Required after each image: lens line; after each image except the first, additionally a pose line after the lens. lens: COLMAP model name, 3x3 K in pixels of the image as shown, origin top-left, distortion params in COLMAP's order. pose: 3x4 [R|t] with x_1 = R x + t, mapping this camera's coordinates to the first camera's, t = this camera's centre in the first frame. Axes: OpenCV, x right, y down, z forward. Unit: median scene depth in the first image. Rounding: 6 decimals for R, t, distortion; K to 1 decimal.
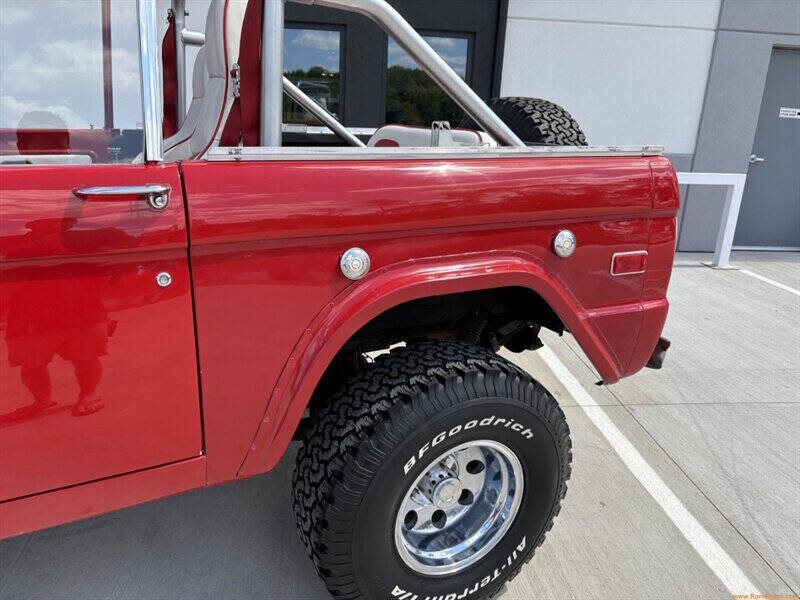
lens RADIAL K [[612.2, 0, 403.8], [0, 612.2, 299.5], [0, 0, 1]] dist [0.034852, -0.004626]
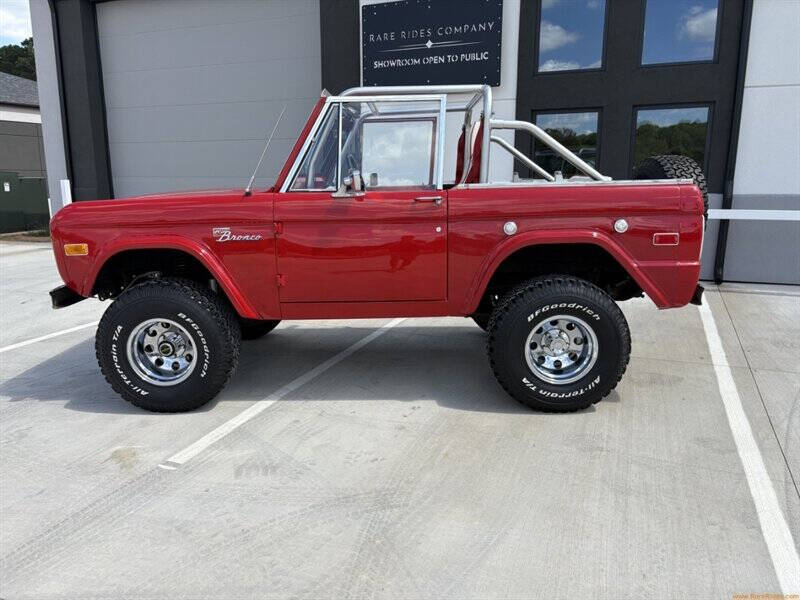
lens RADIAL K [[612.2, 0, 397.5], [0, 612.2, 296.0], [0, 0, 1]] dist [0.034852, -0.004626]
pose [[0.878355, 0.053565, -0.474998, 0.591487], [-0.102655, 0.991654, -0.078000, 0.377837], [0.466855, 0.117272, 0.876523, -1.128907]]
